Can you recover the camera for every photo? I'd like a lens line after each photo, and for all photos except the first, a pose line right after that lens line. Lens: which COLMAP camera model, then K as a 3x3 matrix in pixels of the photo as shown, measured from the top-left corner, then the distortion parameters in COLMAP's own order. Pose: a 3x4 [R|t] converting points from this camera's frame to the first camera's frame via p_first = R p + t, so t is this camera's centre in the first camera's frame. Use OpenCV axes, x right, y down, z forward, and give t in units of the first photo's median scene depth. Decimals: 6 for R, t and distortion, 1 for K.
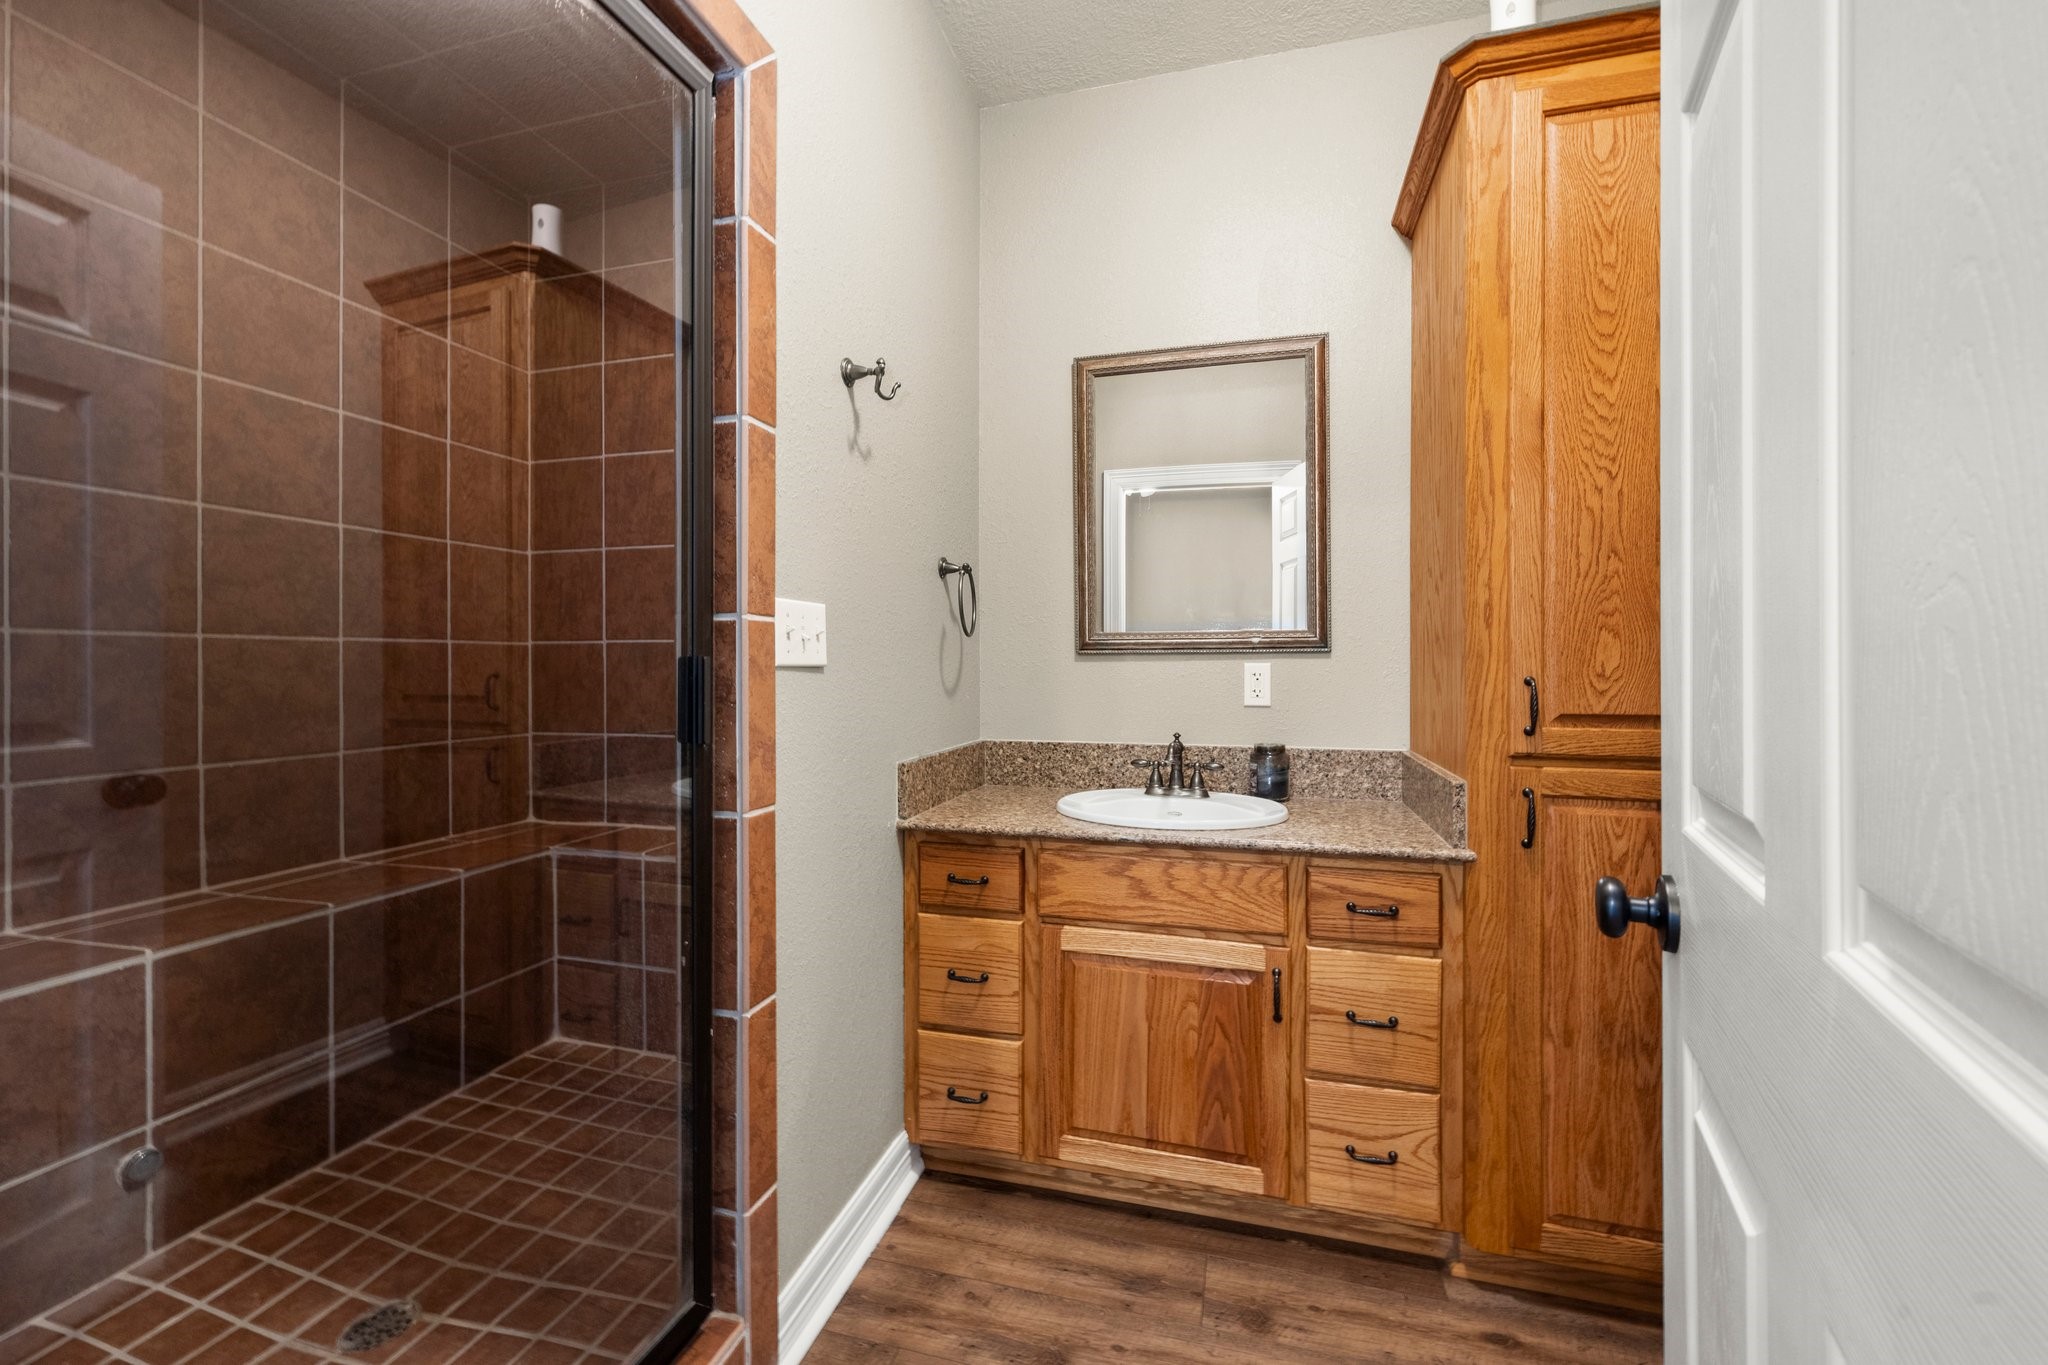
lens RADIAL K [[812.1, 0, 1024.0], [0, 812.1, 682.5], [0, 0, 1]] dist [0.000364, 0.000373]
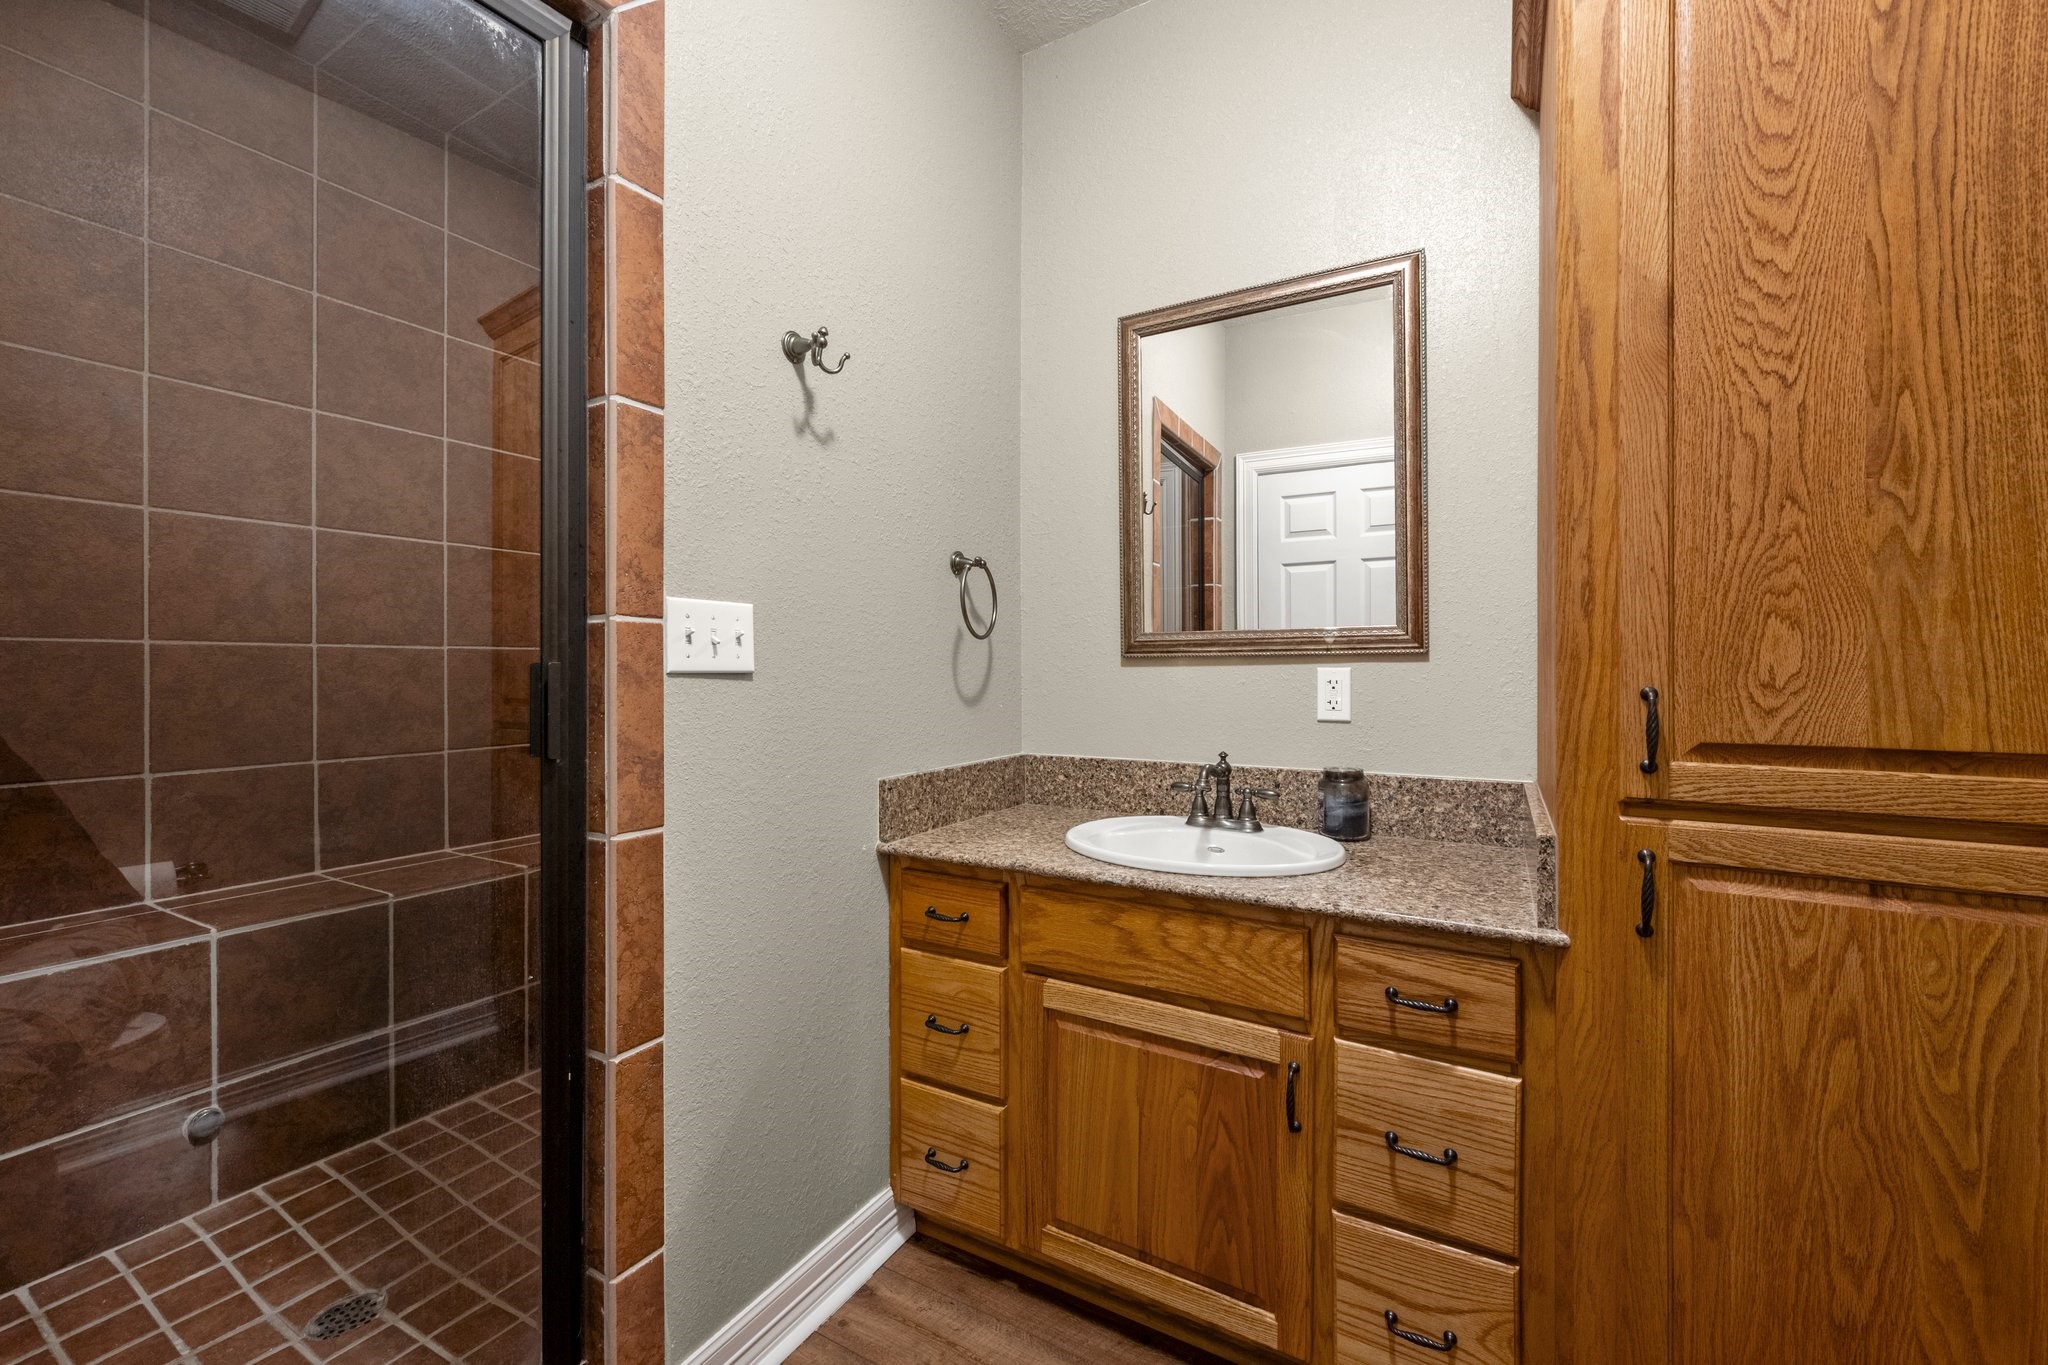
lens RADIAL K [[812.8, 0, 1024.3], [0, 812.8, 685.0], [0, 0, 1]] dist [-0.000764, 0.000750]
pose [[0.969603, 0.003148, -0.244665, 0.261726], [-0.003799, 0.999990, -0.002189, -0.005280], [0.244656, 0.003052, 0.969605, 0.193036]]
